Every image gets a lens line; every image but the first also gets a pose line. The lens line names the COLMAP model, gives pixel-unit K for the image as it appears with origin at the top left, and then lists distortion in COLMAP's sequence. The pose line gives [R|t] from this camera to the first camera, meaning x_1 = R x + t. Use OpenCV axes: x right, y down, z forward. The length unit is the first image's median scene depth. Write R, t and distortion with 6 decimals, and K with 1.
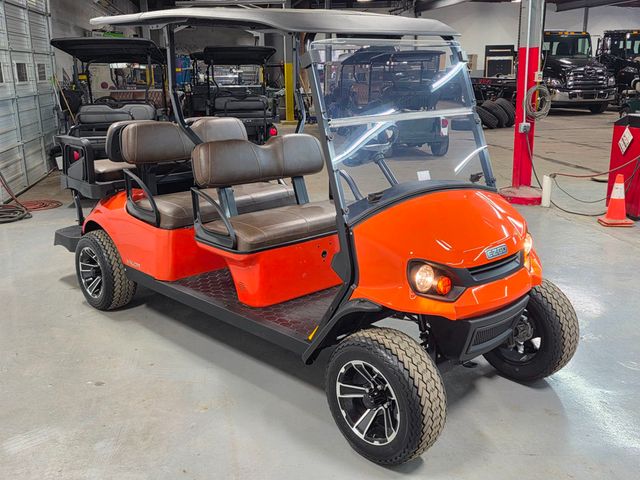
lens RADIAL K [[658.2, 0, 320.0], [0, 658.2, 240.0], [0, 0, 1]] dist [0.084003, -0.002839]
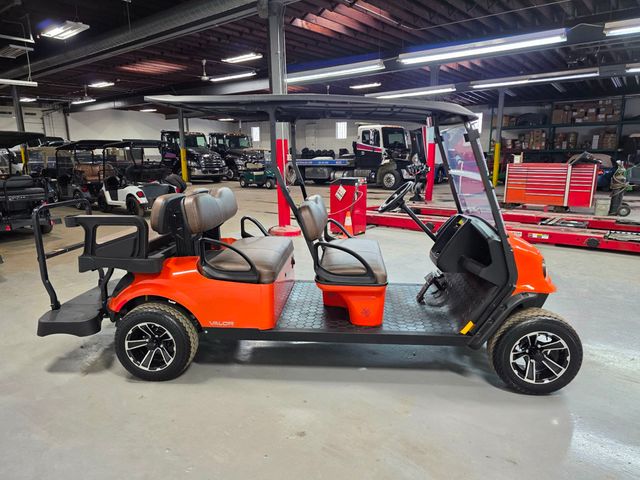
lens RADIAL K [[427.0, 0, 316.2], [0, 427.0, 237.2], [0, 0, 1]] dist [0.057228, -0.056035]
pose [[0.740640, -0.126969, 0.659797, -0.330187], [0.170060, 0.985433, -0.001265, -0.040572], [-0.650025, 0.113142, 0.751443, 0.195818]]
